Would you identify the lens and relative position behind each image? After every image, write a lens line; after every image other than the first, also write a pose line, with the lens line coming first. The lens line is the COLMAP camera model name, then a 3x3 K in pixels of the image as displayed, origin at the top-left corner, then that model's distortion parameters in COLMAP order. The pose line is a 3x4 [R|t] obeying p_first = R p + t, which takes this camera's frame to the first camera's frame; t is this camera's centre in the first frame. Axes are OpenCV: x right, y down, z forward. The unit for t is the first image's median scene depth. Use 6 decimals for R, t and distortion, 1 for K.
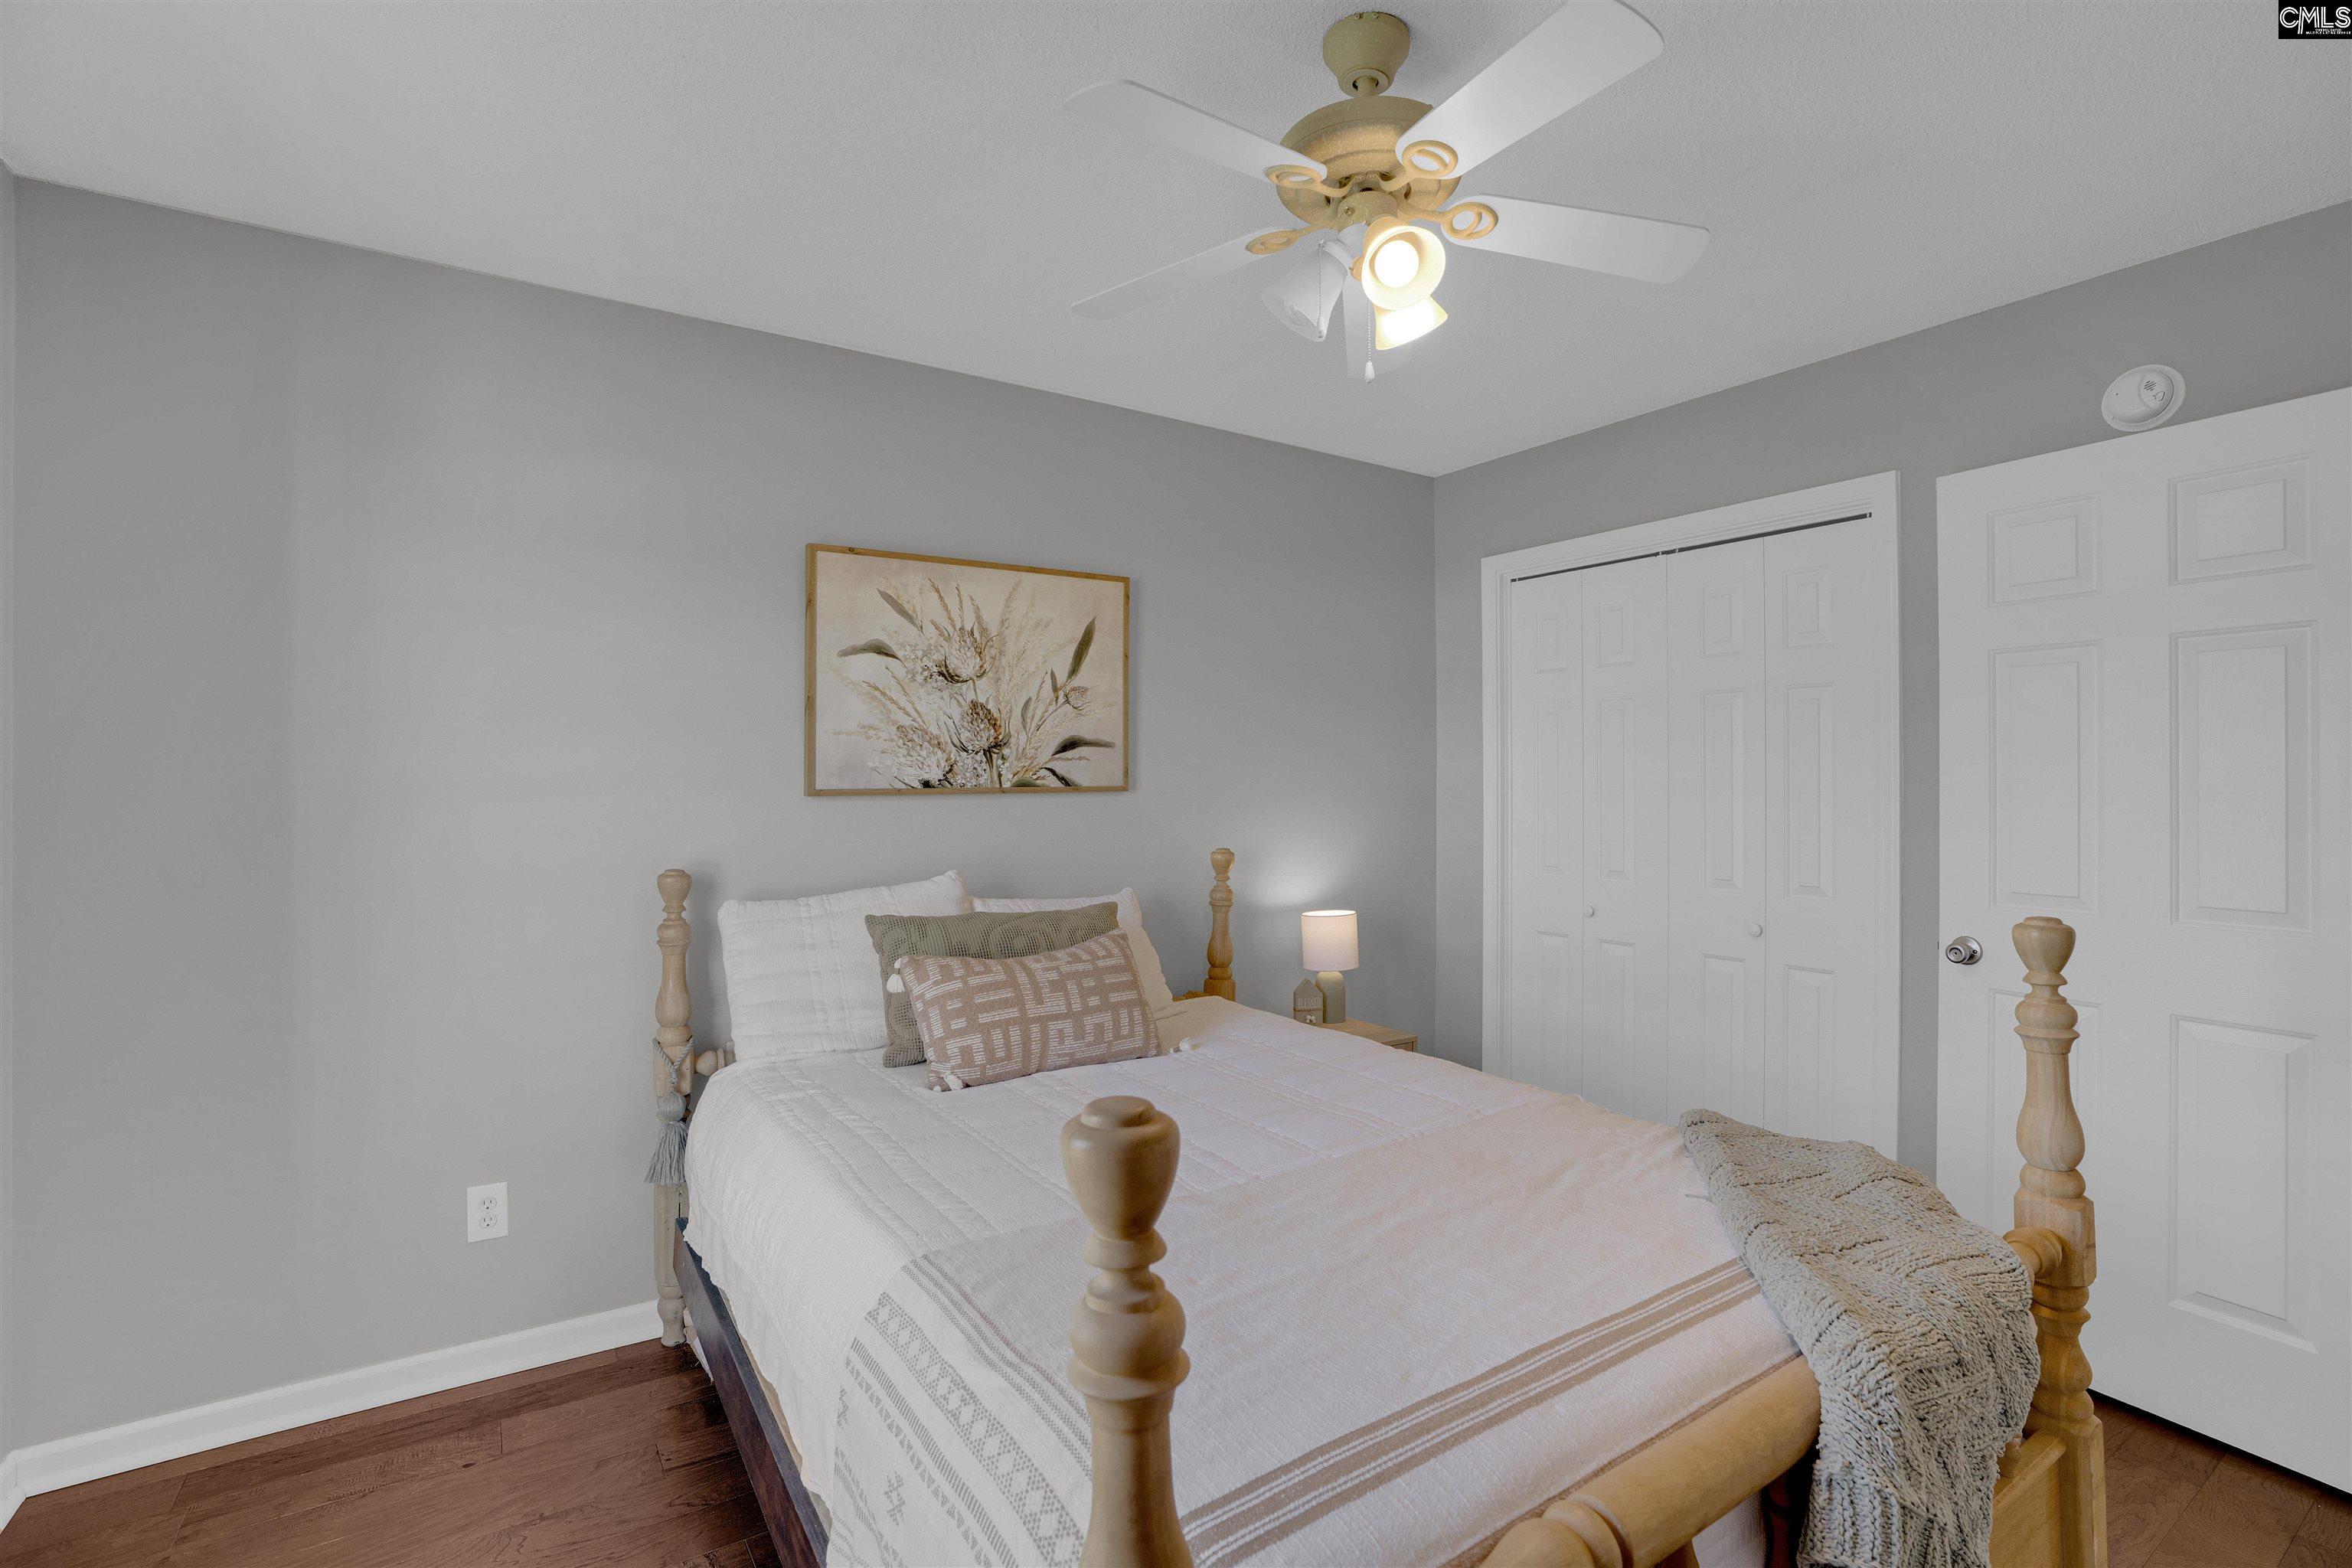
lens RADIAL K [[1090.8, 0, 1183.7], [0, 1090.8, 776.3], [0, 0, 1]] dist [-0.019060, 0.000687]
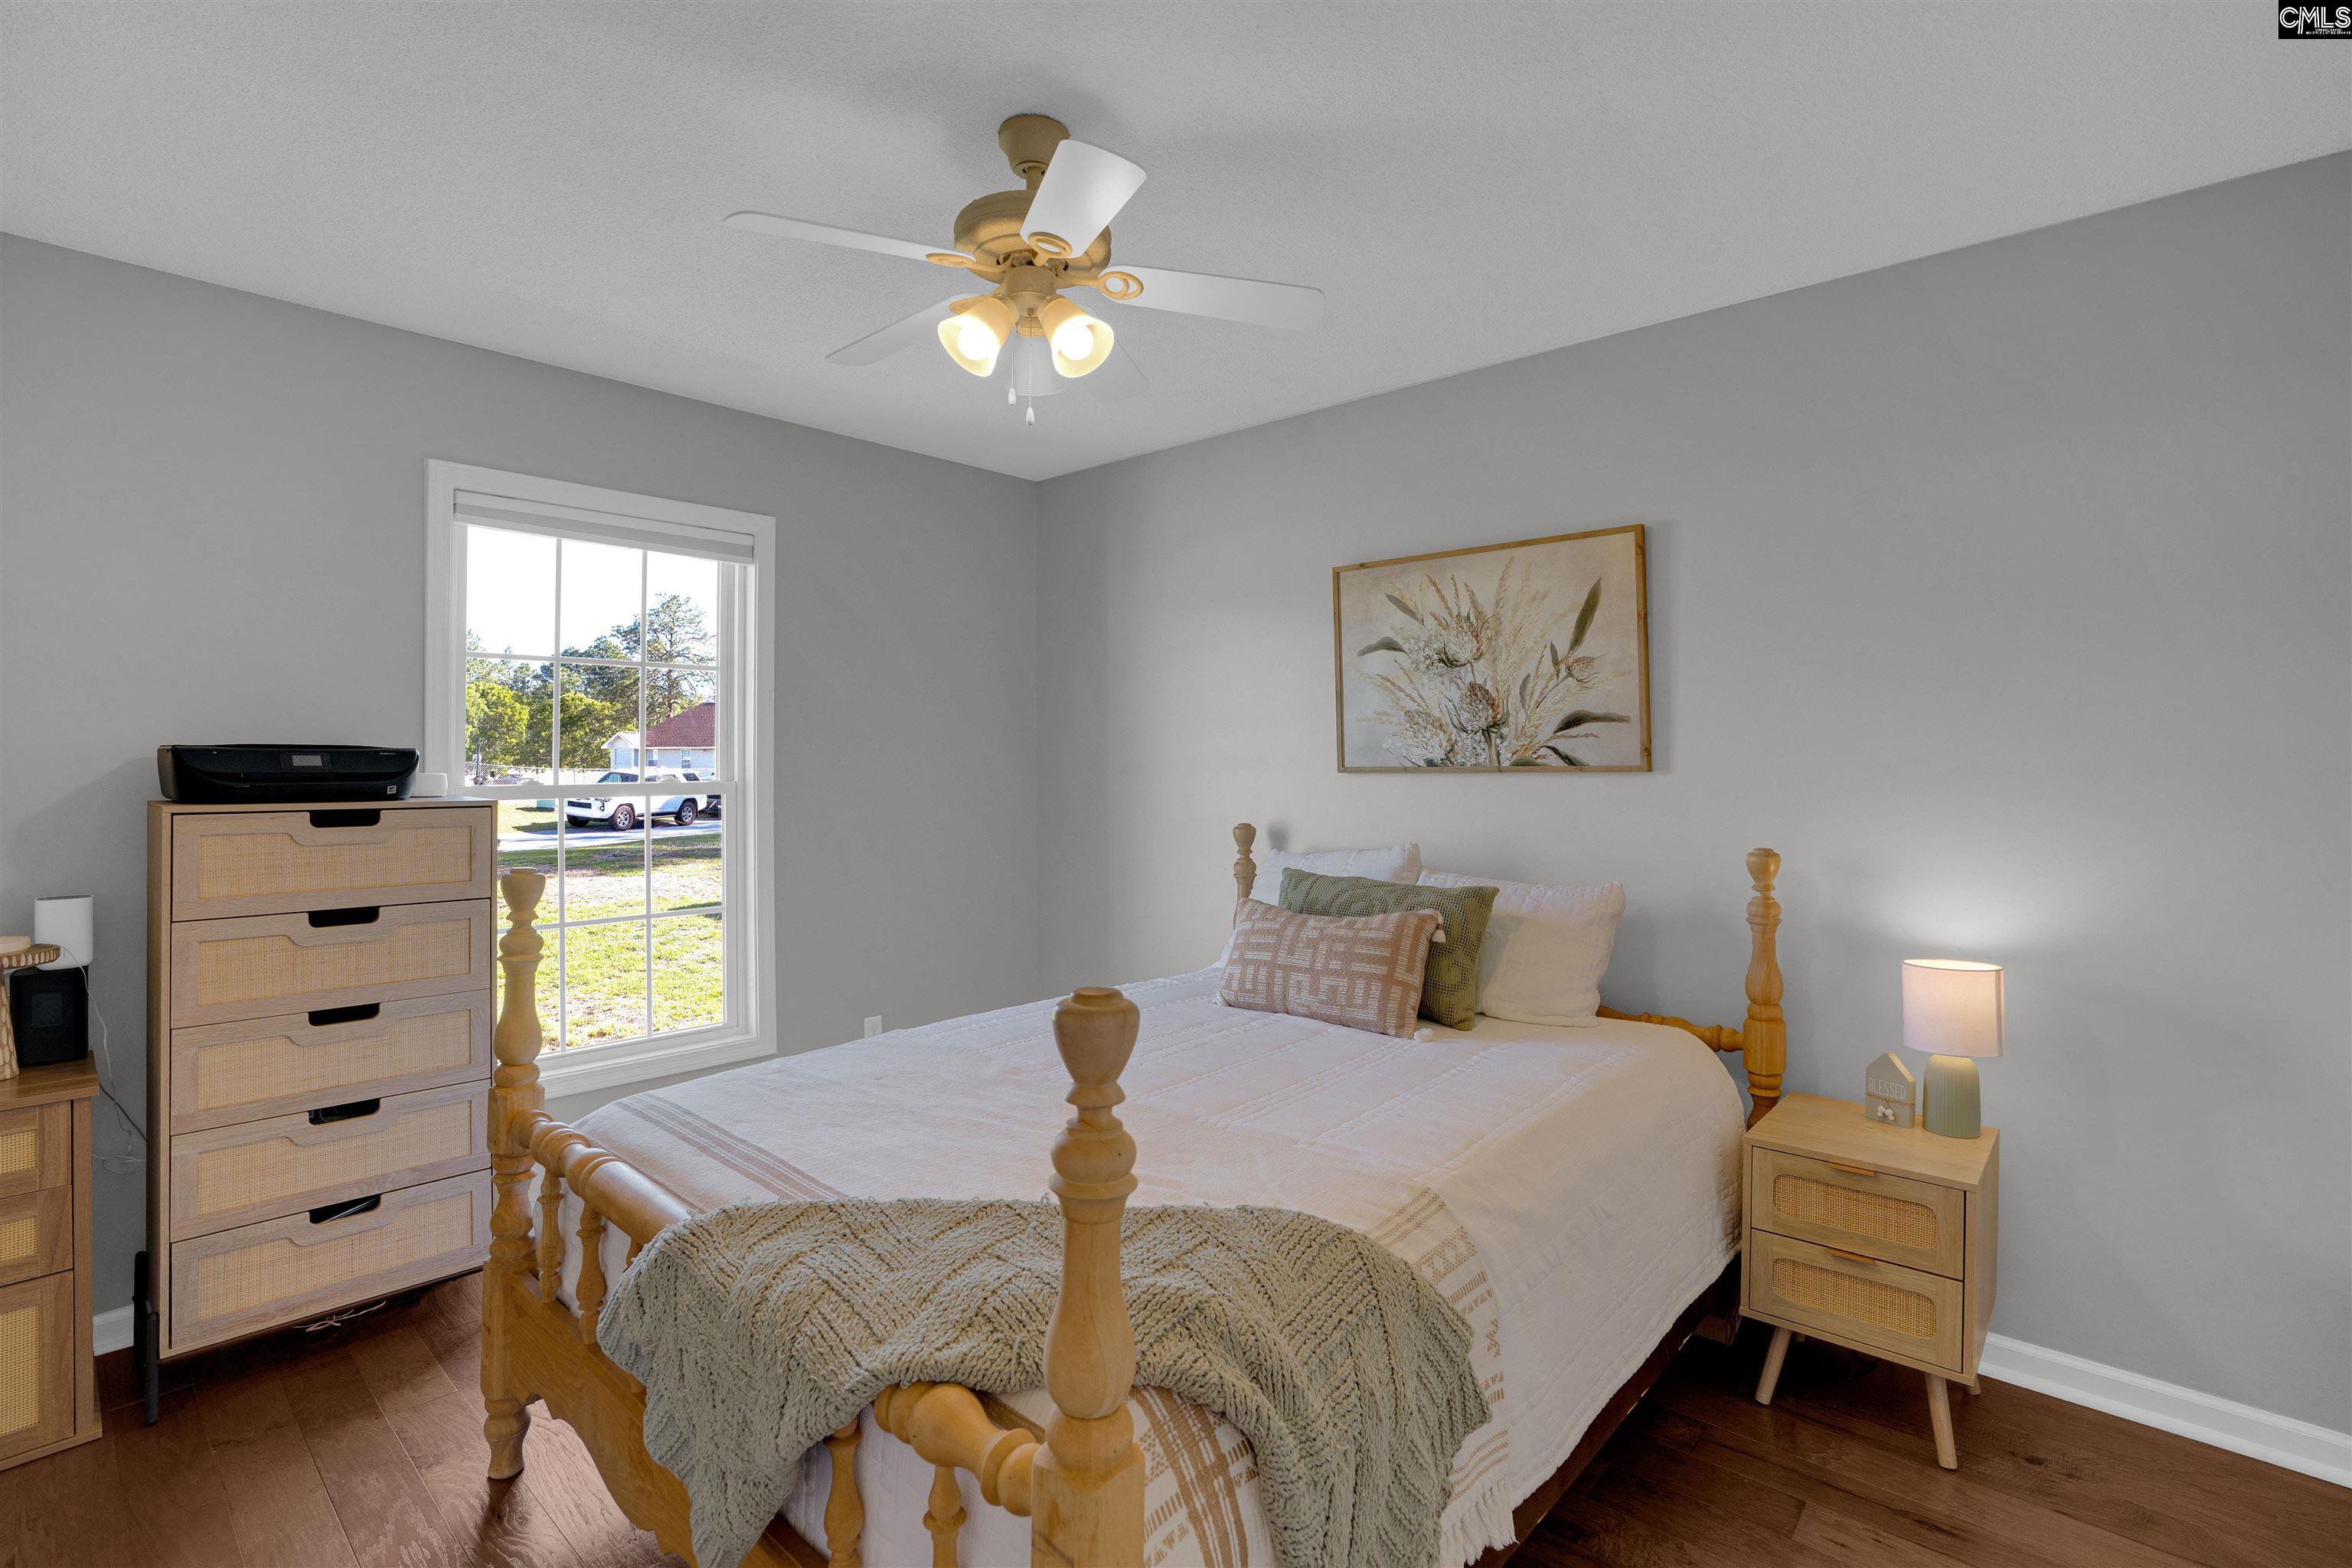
lens RADIAL K [[1090.8, 0, 1183.7], [0, 1090.8, 776.3], [0, 0, 1]] dist [-0.019060, 0.000687]
pose [[0.274599, 0.018190, -0.961387, 0.736306], [0.007275, 0.999753, 0.020994, -0.003981], [0.961531, -0.012759, 0.274399, 0.451405]]
